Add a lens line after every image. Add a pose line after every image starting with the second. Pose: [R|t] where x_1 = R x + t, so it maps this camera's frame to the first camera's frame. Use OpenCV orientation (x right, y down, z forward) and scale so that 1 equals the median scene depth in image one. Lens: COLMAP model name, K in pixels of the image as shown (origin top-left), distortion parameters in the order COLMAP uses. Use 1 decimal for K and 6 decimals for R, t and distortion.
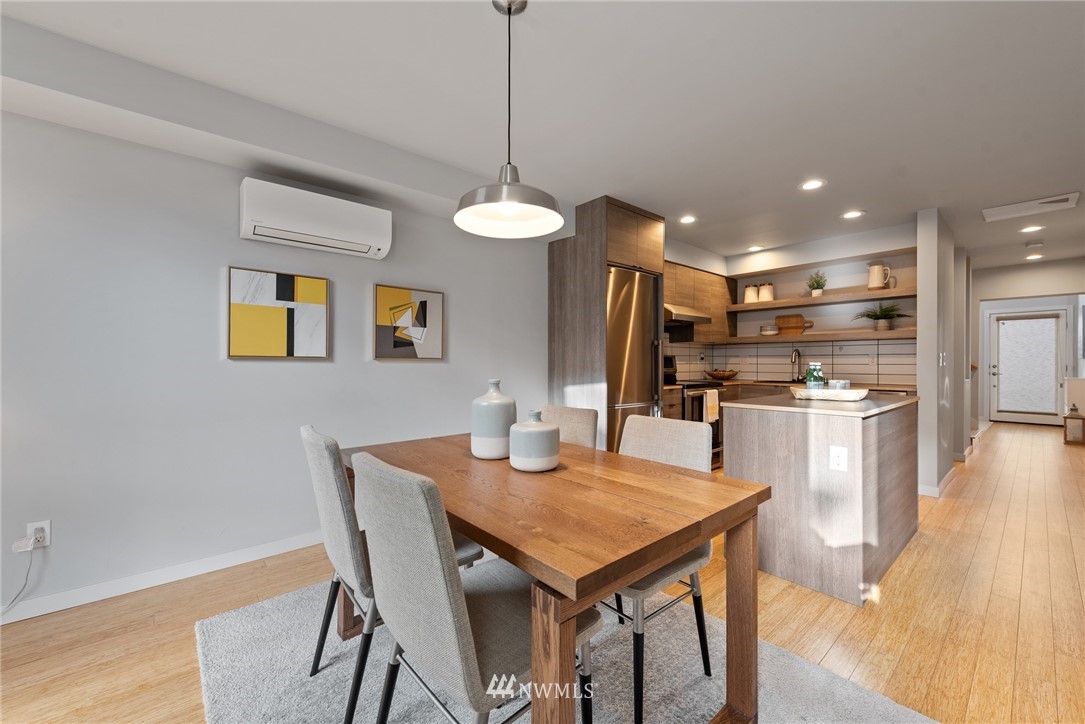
lens RADIAL K [[427.2, 0, 542.5], [0, 427.2, 362.0], [0, 0, 1]] dist [-0.000085, -0.000046]
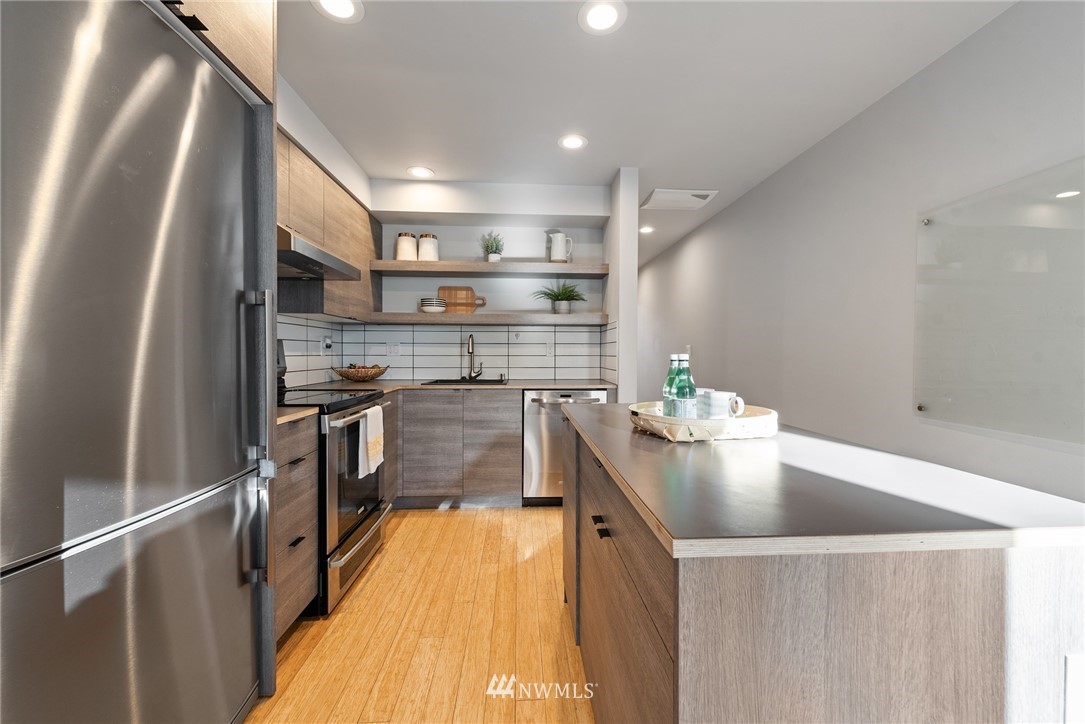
lens RADIAL K [[427.2, 0, 542.5], [0, 427.2, 362.0], [0, 0, 1]] dist [-0.000085, -0.000046]
pose [[0.611700, -0.017021, 0.790906, 0.115995], [-0.001350, 0.999745, 0.022559, -0.000538], [-0.791088, -0.014867, 0.611521, 0.514684]]
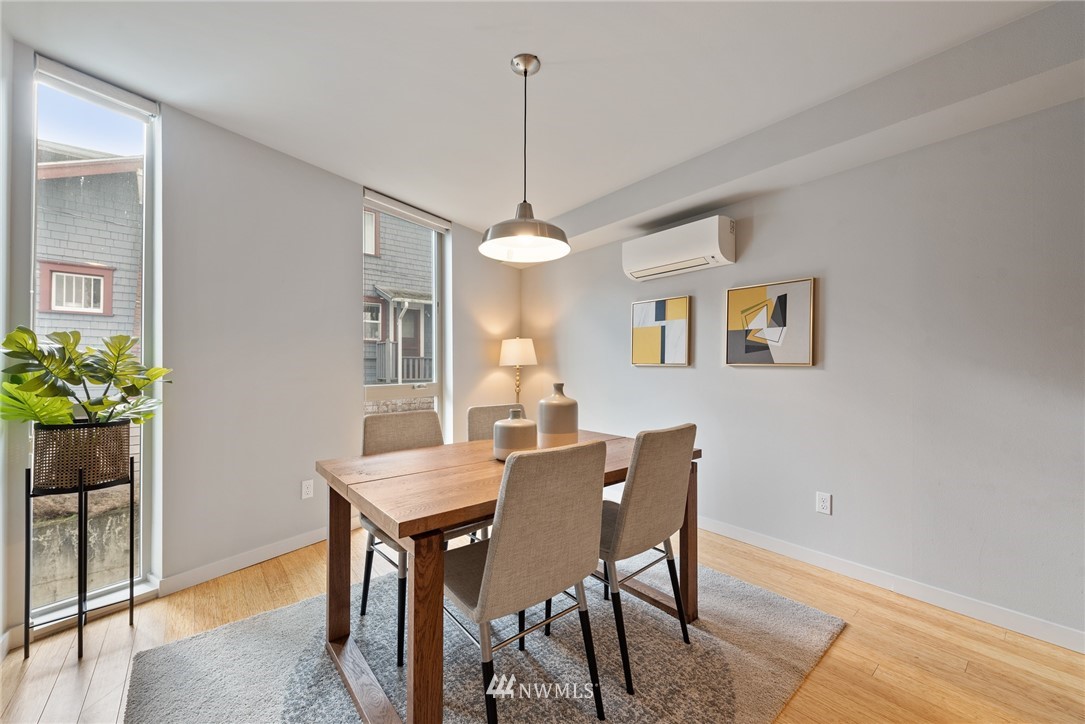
lens RADIAL K [[426.4, 0, 535.8], [0, 426.4, 366.6], [0, 0, 1]] dist [0.000979, 0.000097]
pose [[-0.042042, -0.002743, -0.999112, 0.390150], [-0.003205, 0.999991, -0.002611, 0.000273], [0.999111, 0.003092, -0.042051, 0.374339]]
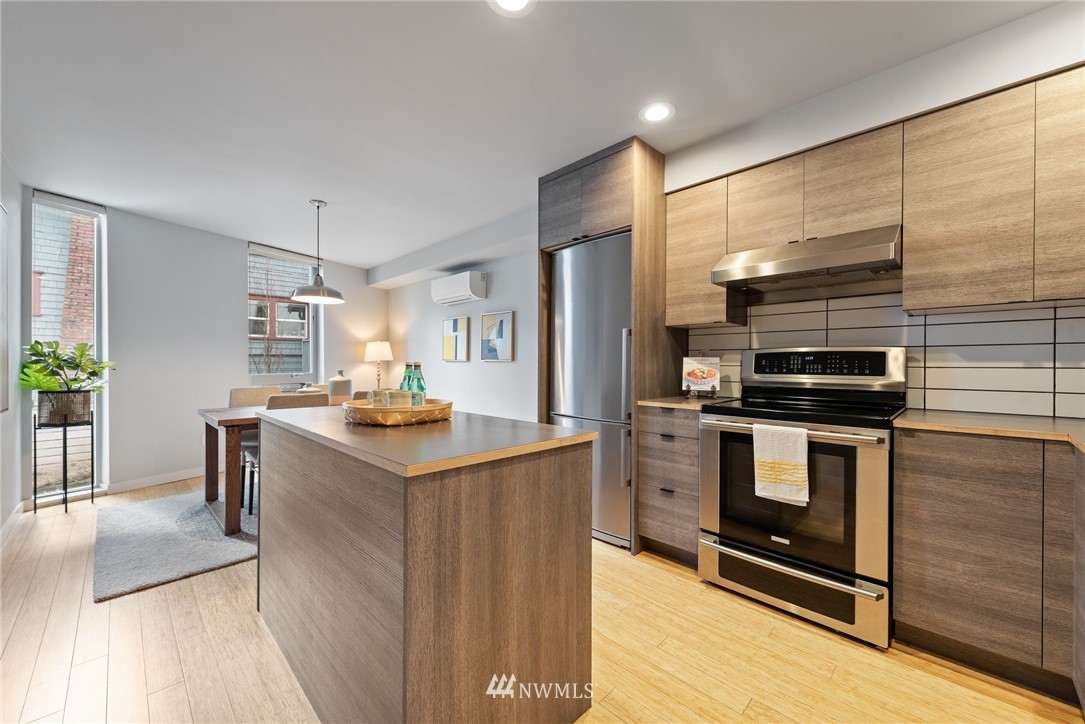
lens RADIAL K [[427.6, 0, 541.9], [0, 427.6, 366.9], [0, 0, 1]] dist [-0.000126, -0.000277]
pose [[0.063545, 0.007461, -0.997951, 0.792495], [-0.003897, 0.999966, 0.007228, 0.002530], [0.997971, 0.003430, 0.063572, 0.707501]]
